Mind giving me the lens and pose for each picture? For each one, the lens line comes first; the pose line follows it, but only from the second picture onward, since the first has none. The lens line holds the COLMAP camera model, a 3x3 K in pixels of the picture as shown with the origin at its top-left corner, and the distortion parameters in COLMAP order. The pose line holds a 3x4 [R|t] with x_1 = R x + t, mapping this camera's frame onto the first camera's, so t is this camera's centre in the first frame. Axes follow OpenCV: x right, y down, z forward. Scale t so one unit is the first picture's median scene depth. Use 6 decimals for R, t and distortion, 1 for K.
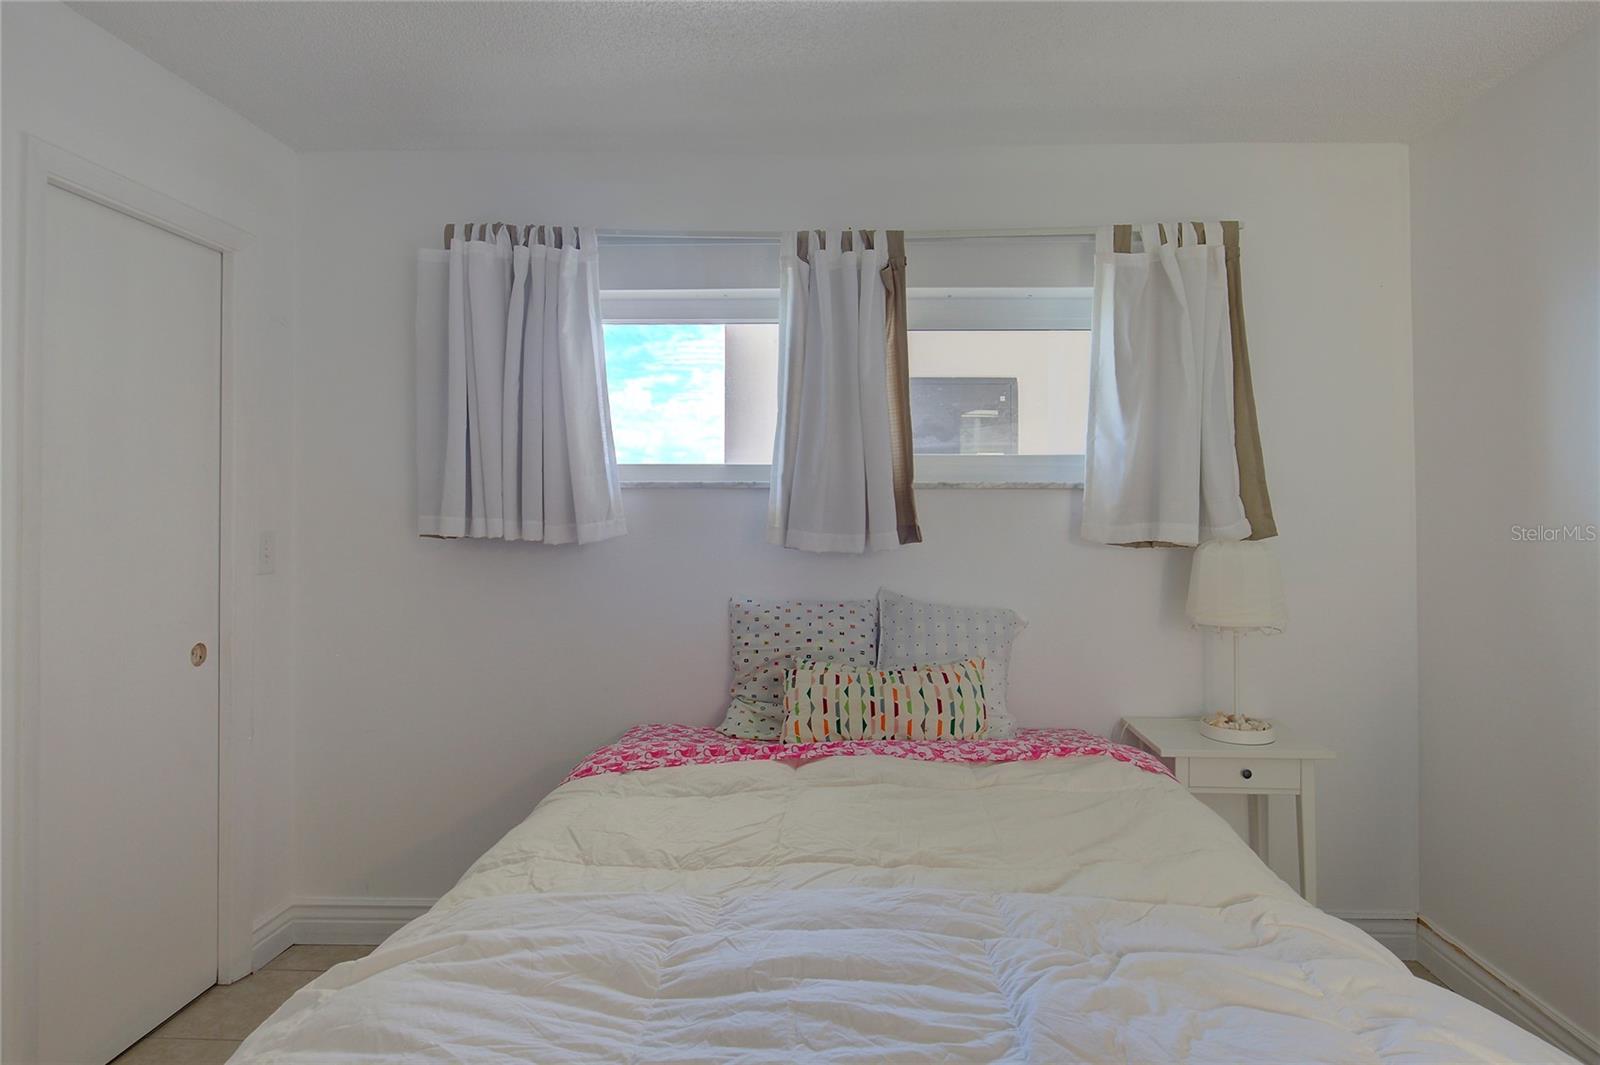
lens RADIAL K [[891.5, 0, 800.2], [0, 891.5, 496.1], [0, 0, 1]] dist [-0.004518, -0.001450]
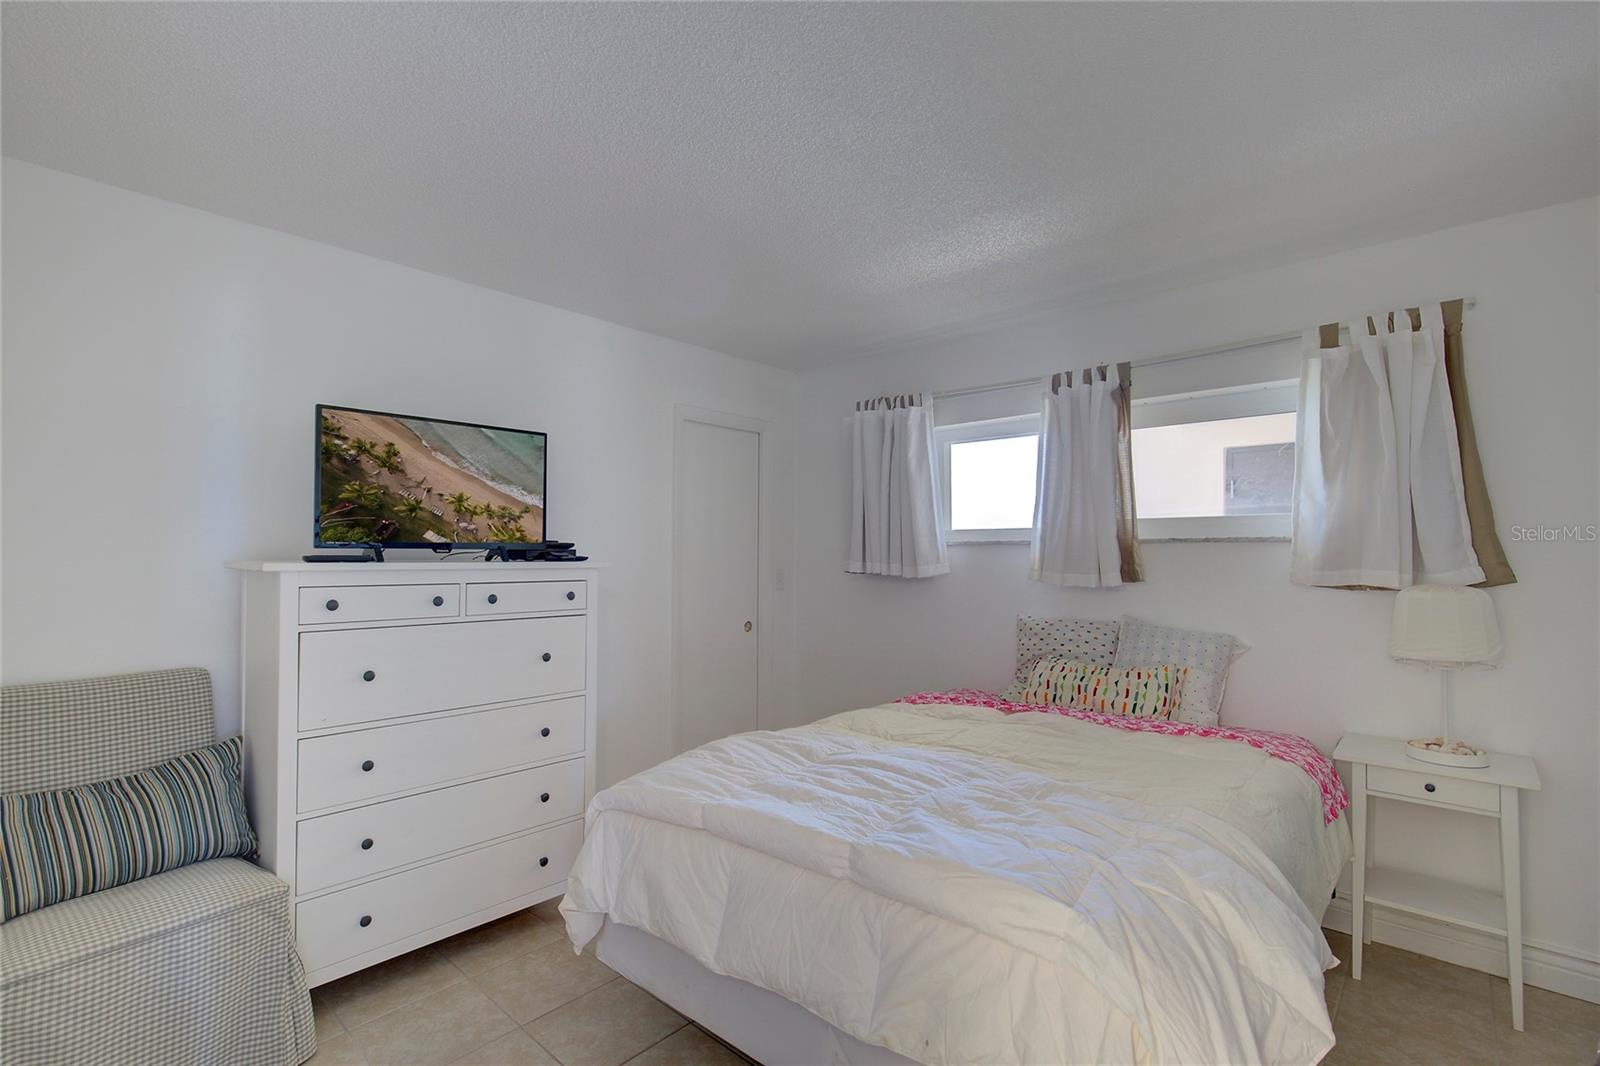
lens RADIAL K [[729.8, 0, 810.8], [0, 729.8, 527.0], [0, 0, 1]] dist [0.000038, -0.000014]
pose [[0.787360, -0.024920, -0.615989, 0.449181], [0.009156, 0.999545, -0.028733, -0.005513], [0.616425, 0.016983, 0.787231, -0.239196]]
